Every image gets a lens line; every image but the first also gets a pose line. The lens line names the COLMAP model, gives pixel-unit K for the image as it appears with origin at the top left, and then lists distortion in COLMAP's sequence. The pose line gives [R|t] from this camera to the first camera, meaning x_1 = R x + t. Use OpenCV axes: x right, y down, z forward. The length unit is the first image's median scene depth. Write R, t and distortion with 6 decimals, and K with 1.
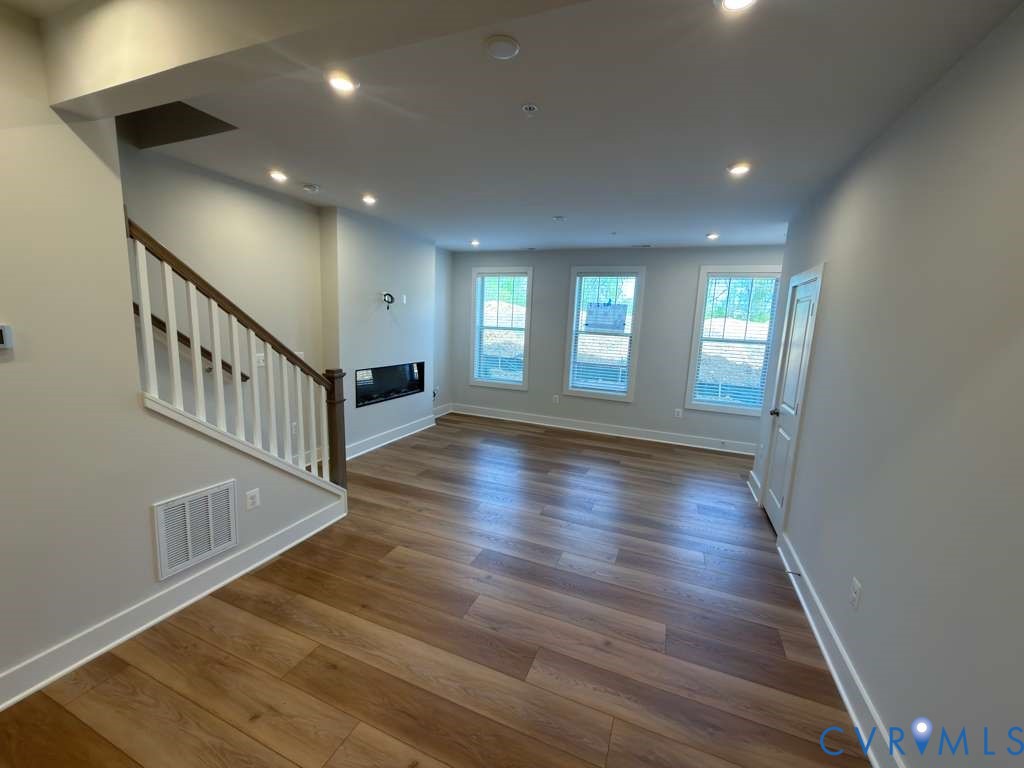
lens RADIAL K [[408.5, 0, 512.0], [0, 408.5, 384.0], [0, 0, 1]] dist [-0.001758, -0.000026]
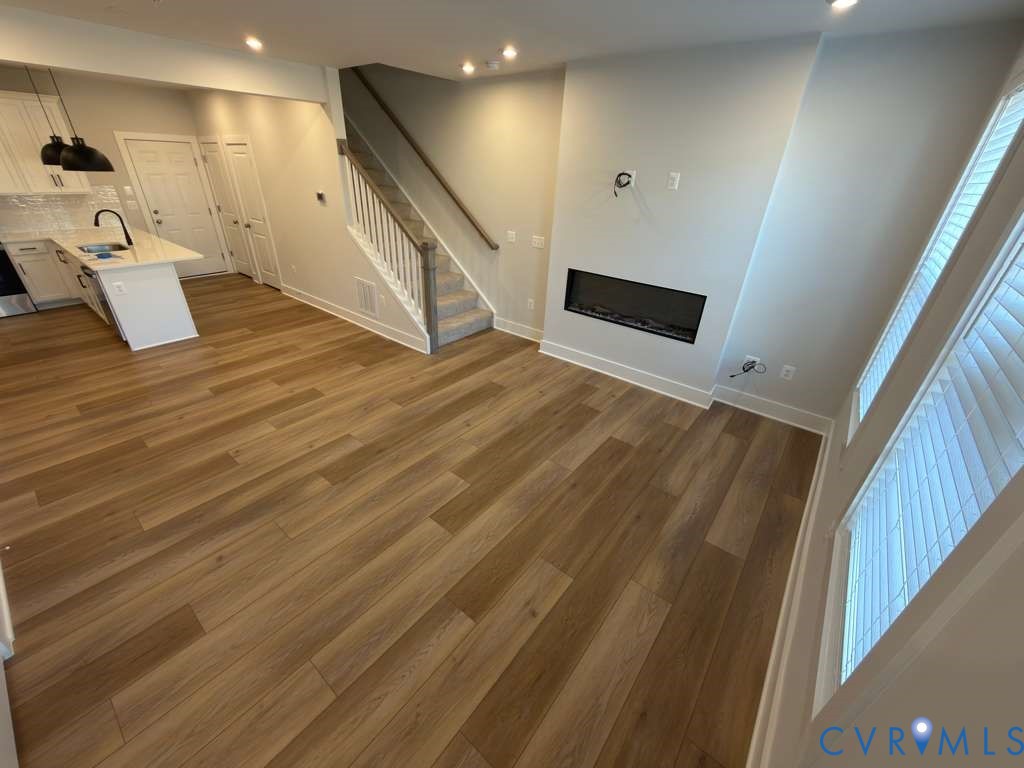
lens RADIAL K [[404.9, 0, 511.6], [0, 404.9, 387.9], [0, 0, 1]] dist [-0.000395, -0.000297]
pose [[-0.284012, 0.413302, -0.865170, 0.588084], [-0.198970, 0.857280, 0.474850, -0.226808], [0.937949, 0.307006, -0.161243, 1.211681]]
